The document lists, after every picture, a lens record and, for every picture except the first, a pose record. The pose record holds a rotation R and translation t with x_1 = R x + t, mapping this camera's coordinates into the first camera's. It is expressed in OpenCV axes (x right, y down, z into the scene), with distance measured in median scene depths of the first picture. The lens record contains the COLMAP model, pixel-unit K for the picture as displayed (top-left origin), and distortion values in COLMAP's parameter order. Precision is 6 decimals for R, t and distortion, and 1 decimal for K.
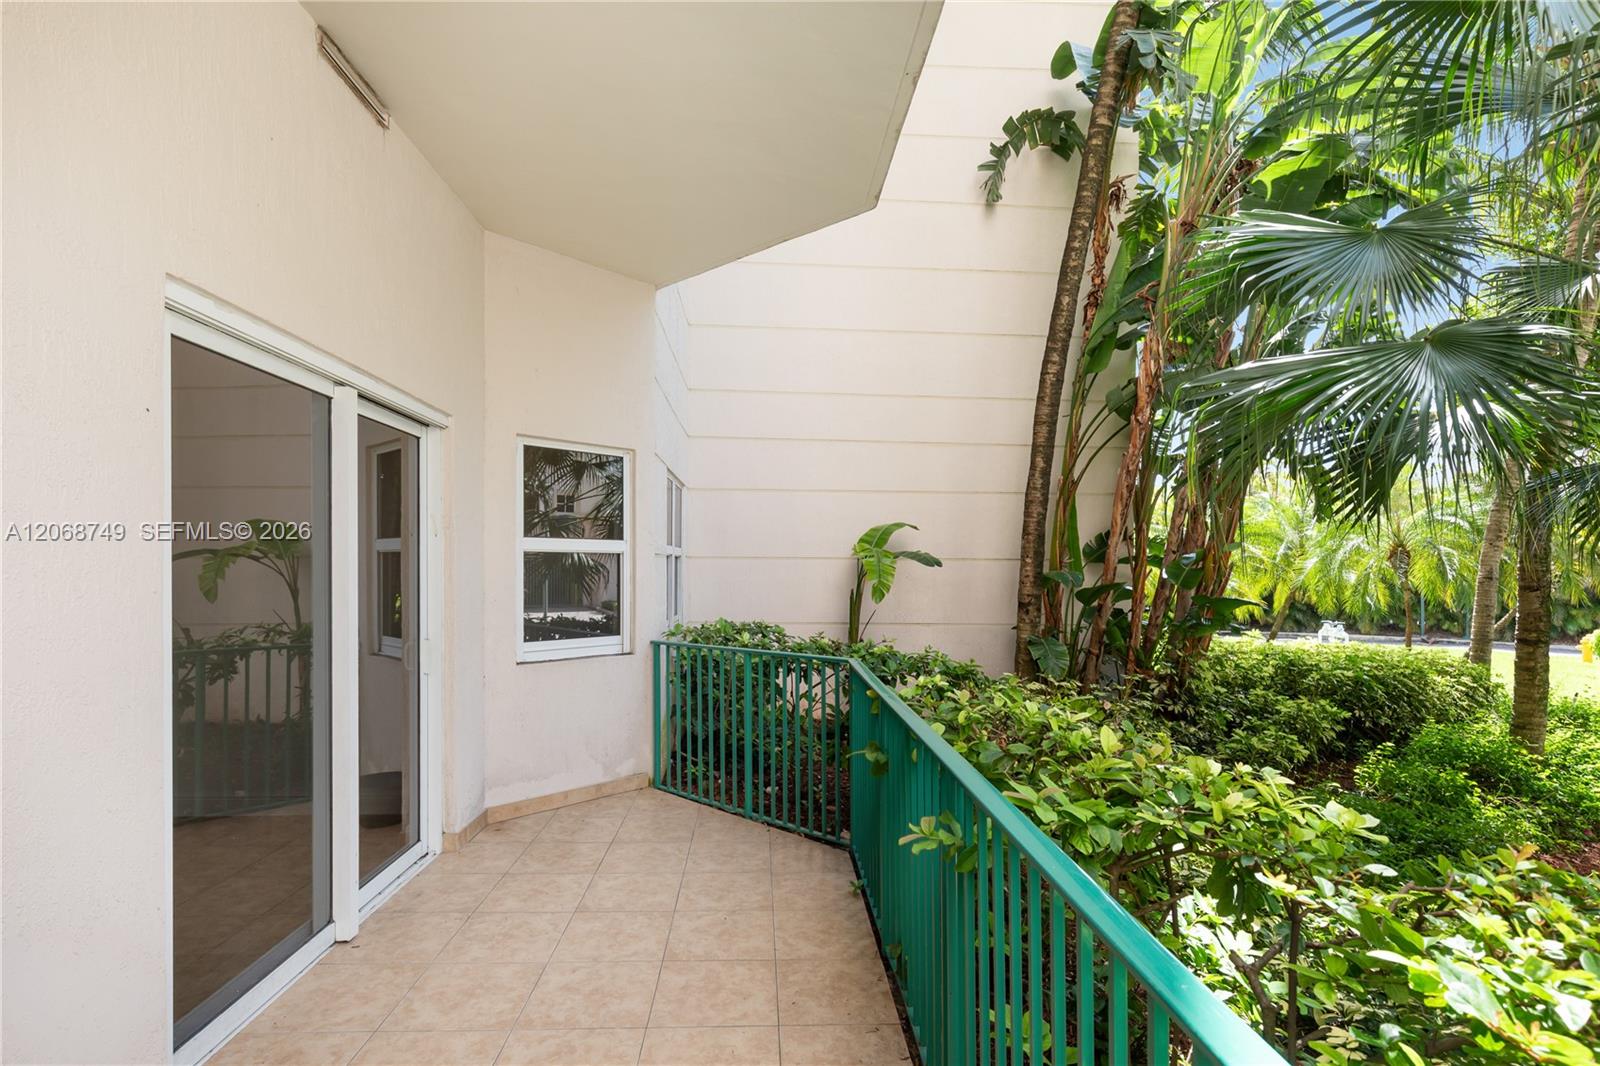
lens RADIAL K [[781.4, 0, 787.7], [0, 781.4, 558.8], [0, 0, 1]] dist [-0.000485, 0.000728]
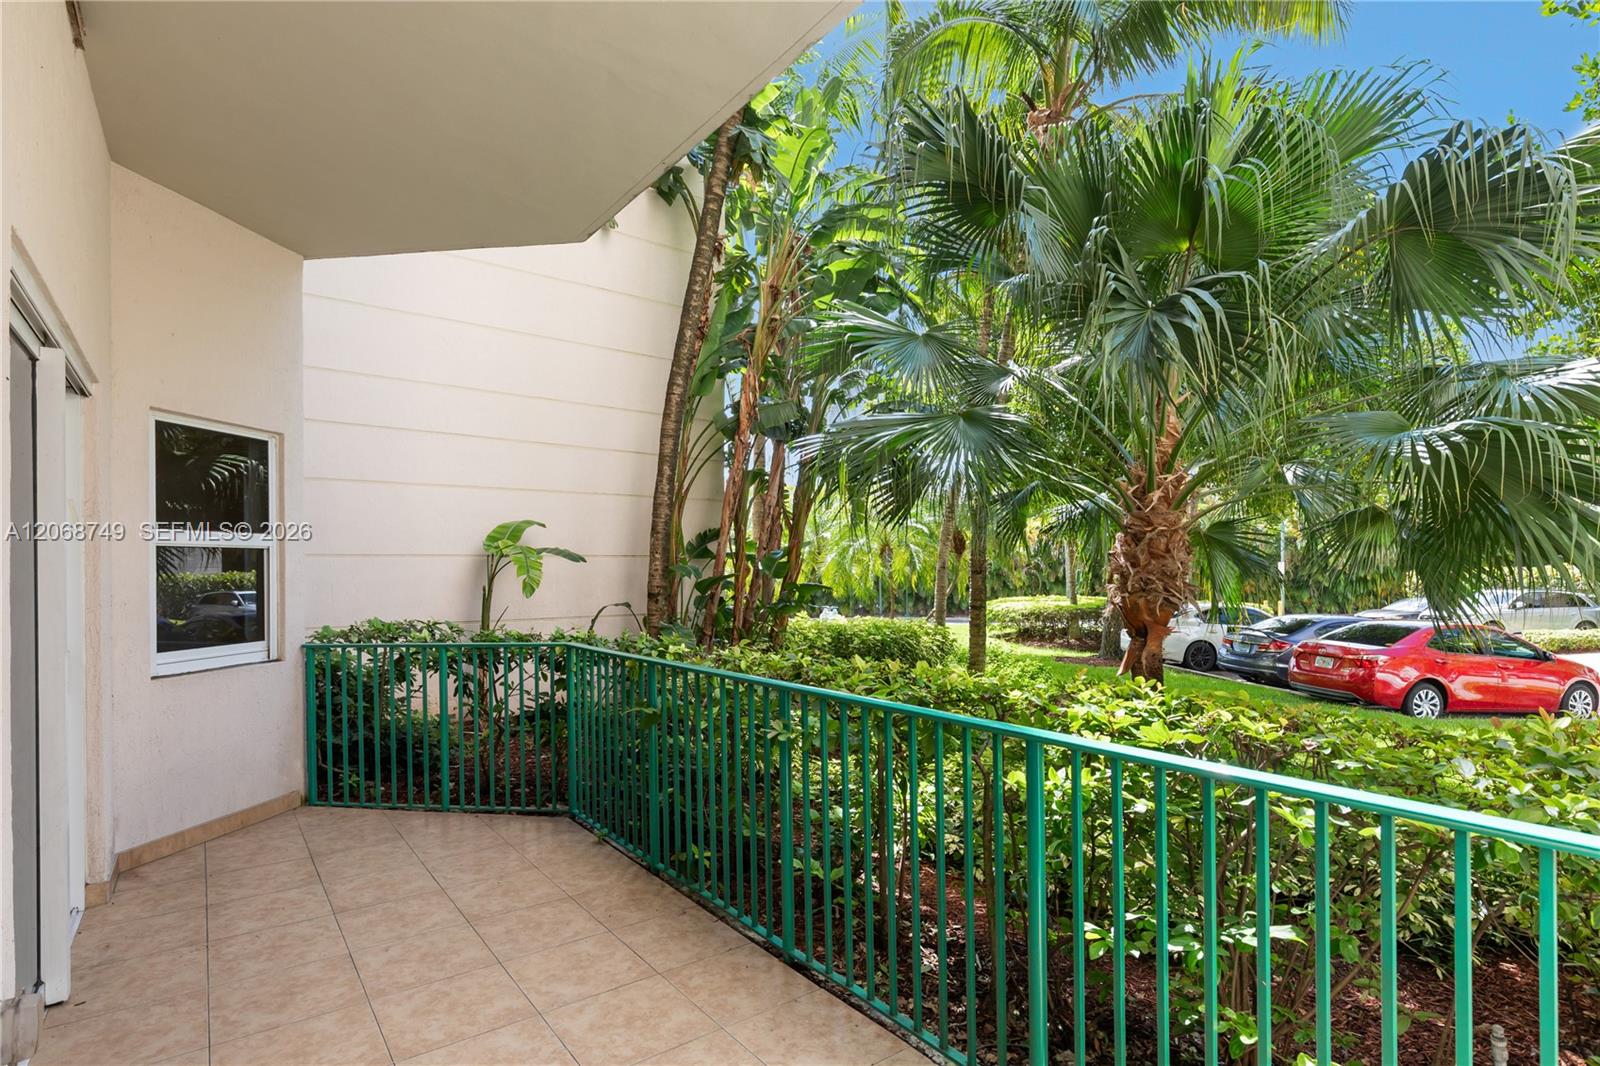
lens RADIAL K [[811.9, 0, 801.1], [0, 811.9, 546.2], [0, 0, 1]] dist [-0.001302, 0.001205]
pose [[0.821311, 0.003223, 0.570471, -0.196367], [0.005842, 0.999884, -0.014061, 0.005794], [-0.570450, 0.014881, 0.821197, -0.089536]]
